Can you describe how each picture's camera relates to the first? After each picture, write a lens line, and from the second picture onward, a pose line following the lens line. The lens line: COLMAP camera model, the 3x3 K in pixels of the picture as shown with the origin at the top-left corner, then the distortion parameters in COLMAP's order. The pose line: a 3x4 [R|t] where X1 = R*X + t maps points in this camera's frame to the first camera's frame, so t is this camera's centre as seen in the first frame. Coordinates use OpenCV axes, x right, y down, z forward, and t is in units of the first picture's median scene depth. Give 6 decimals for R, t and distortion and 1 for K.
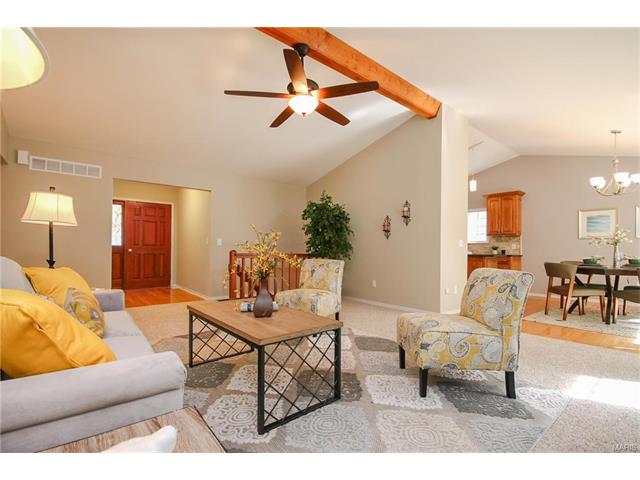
lens RADIAL K [[298.2, 0, 320.7], [0, 298.2, 240.5], [0, 0, 1]] dist [-0.008170, -0.000457]
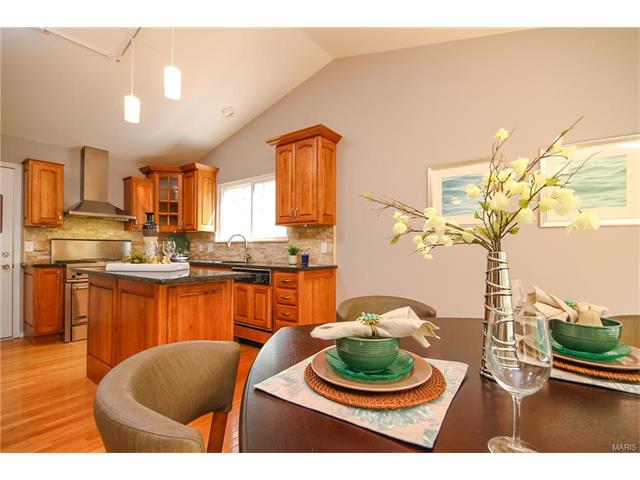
lens RADIAL K [[298.2, 0, 318.3], [0, 298.2, 243.7], [0, 0, 1]] dist [-0.008170, -0.000457]
pose [[0.971824, 0.007665, 0.235584, 0.523903], [-0.010452, 0.999889, 0.010587, 0.007656], [-0.235476, -0.012751, 0.971796, 0.523235]]
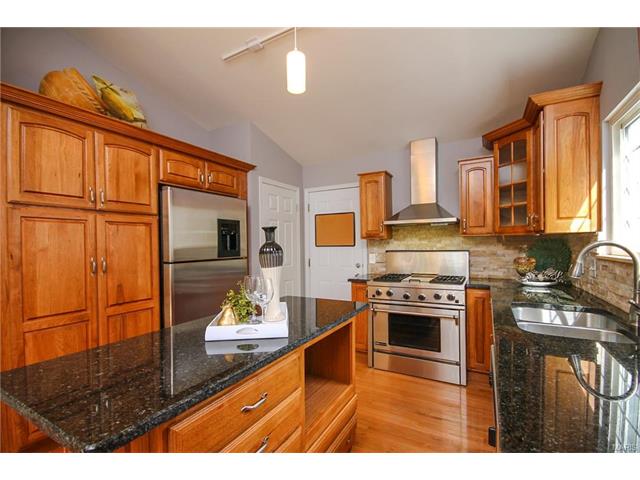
lens RADIAL K [[298.2, 0, 320.4], [0, 298.2, 246.8], [0, 0, 1]] dist [-0.008170, -0.000457]
pose [[0.342135, 0.000145, -0.939651, 0.632300], [0.043965, 0.998902, 0.016162, -0.011364], [0.938622, -0.046841, 0.341753, 0.879209]]
